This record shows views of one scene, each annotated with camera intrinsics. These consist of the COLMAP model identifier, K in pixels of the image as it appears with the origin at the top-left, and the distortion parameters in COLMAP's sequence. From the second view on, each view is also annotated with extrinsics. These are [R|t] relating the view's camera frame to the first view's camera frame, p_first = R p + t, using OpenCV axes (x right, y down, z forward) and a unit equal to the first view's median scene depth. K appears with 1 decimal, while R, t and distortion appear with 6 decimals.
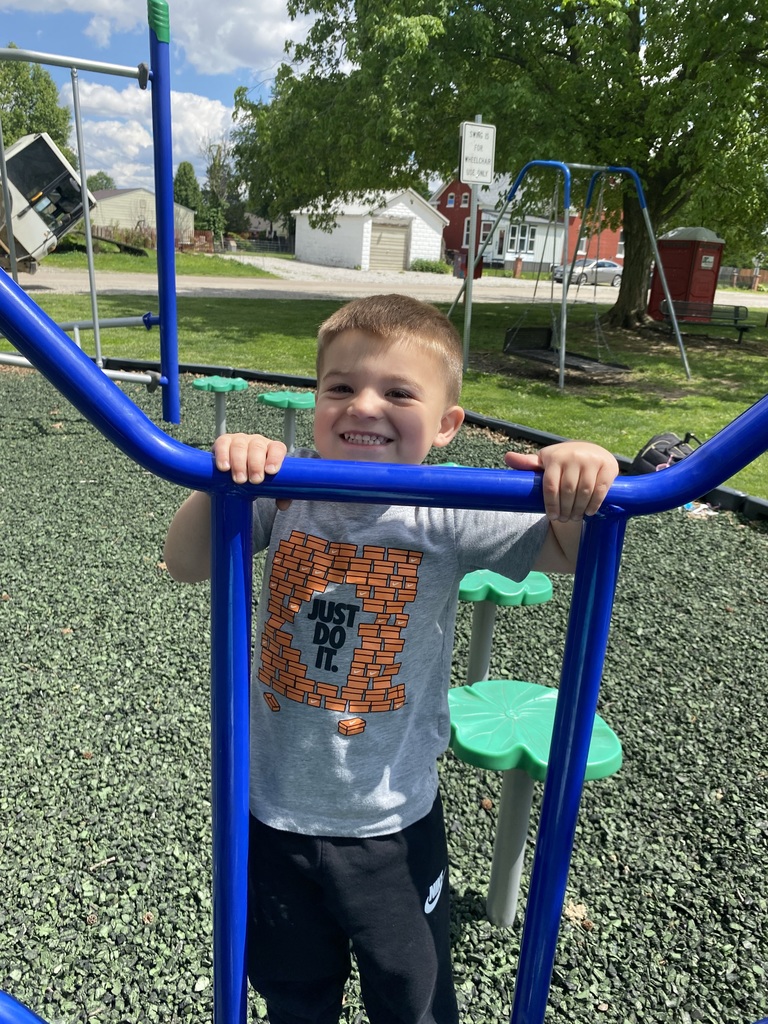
lens RADIAL K [[783.4, 0, 384.4], [0, 783.4, 477.1], [0, 0, 1]] dist [0.114628, 0.001008]
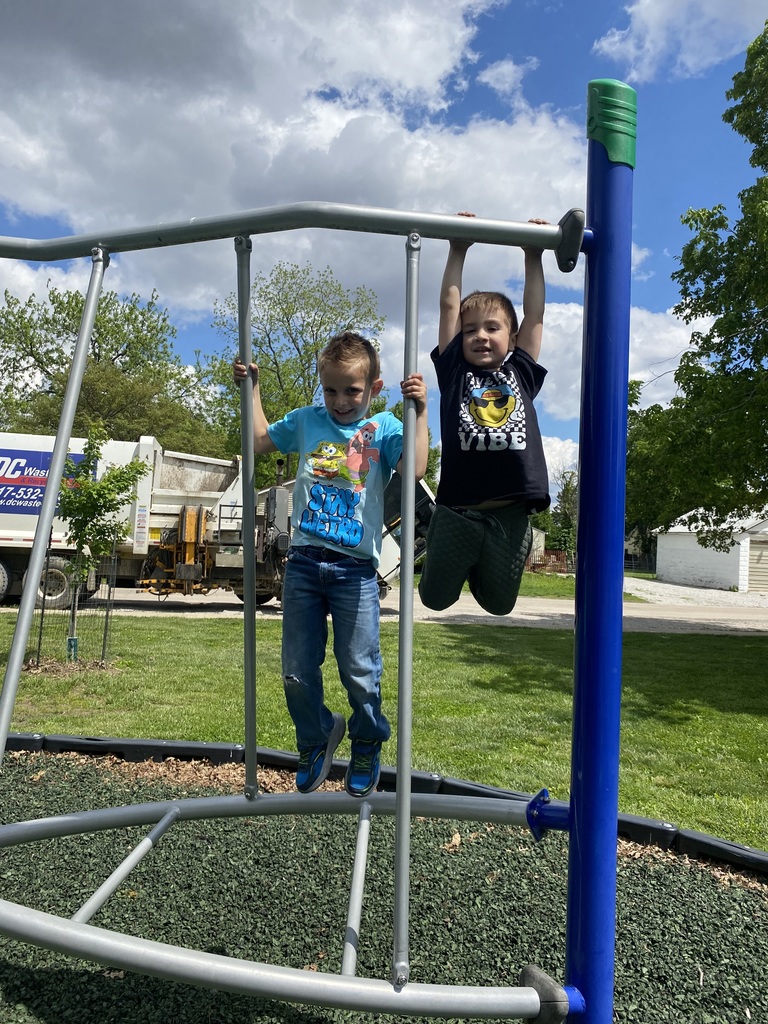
lens RADIAL K [[859.8, 0, 384.0], [0, 859.8, 512.0], [0, 0, 1]] dist [0.079789, -0.104520]
pose [[0.917468, -0.020147, -0.397299, -0.034751], [-0.115131, 0.942528, -0.313665, -0.032339], [0.380785, 0.333519, 0.862420, 0.101673]]
